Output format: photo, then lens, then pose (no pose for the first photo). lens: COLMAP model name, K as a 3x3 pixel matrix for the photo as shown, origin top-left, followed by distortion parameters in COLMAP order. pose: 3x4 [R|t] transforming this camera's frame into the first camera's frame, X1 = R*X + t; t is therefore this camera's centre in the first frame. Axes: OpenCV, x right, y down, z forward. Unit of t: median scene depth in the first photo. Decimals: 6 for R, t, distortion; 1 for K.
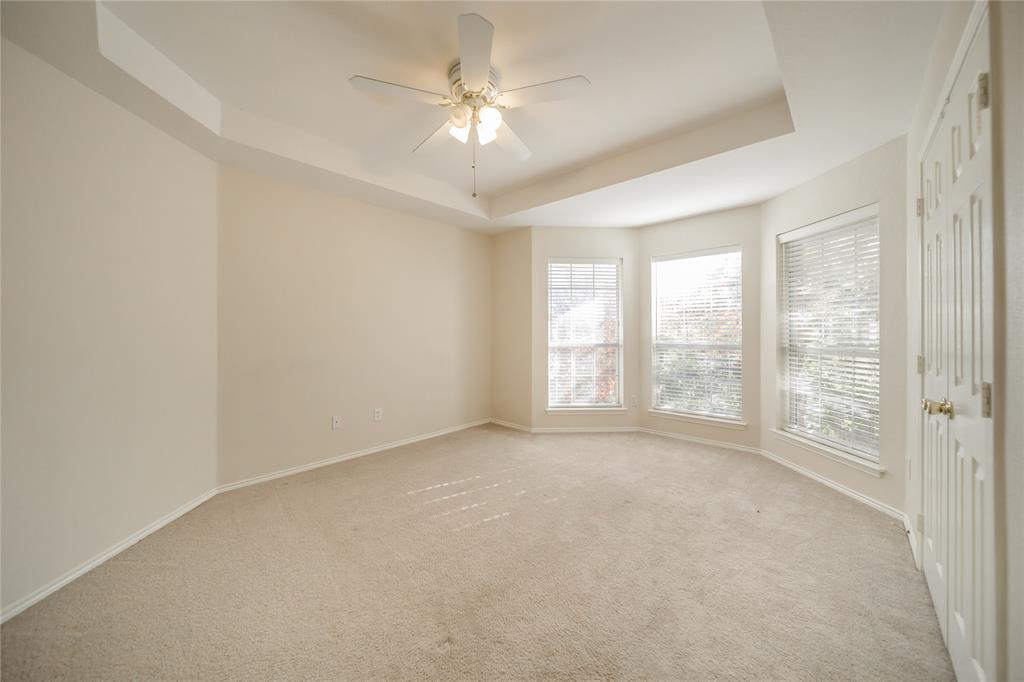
lens RADIAL K [[365.2, 0, 509.3], [0, 365.2, 330.4], [0, 0, 1]] dist [-0.000749, -0.000137]
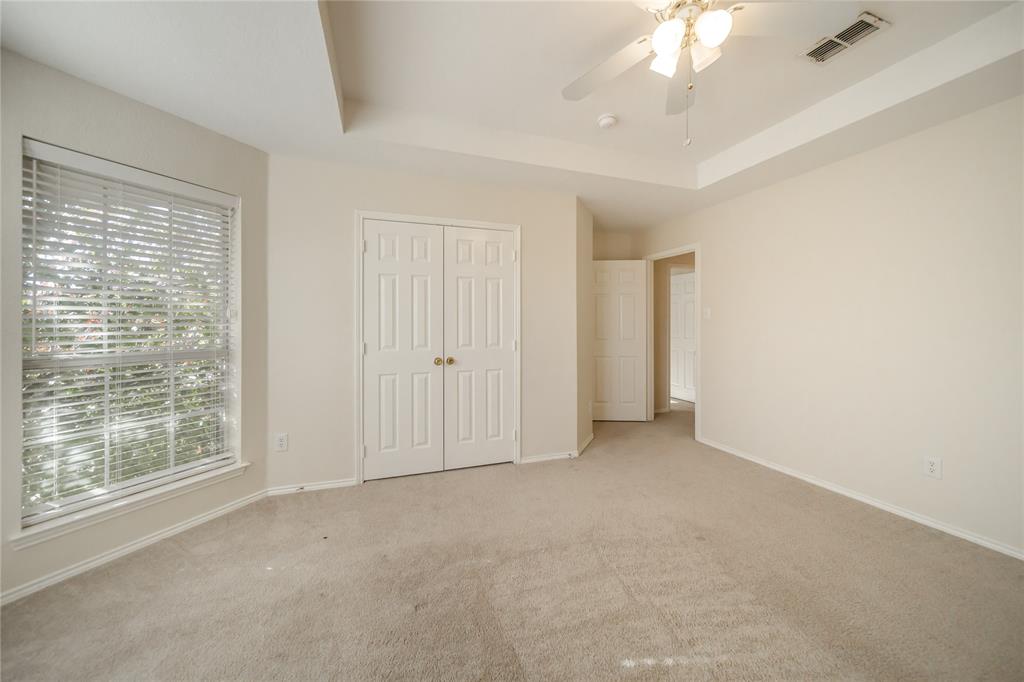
lens RADIAL K [[365.2, 0, 509.3], [0, 365.2, 330.4], [0, 0, 1]] dist [-0.000749, -0.000137]
pose [[-0.879784, 0.003246, 0.475363, -0.098678], [0.007504, 0.999947, 0.007059, 0.005112], [-0.475314, 0.009778, -0.879762, 1.390134]]
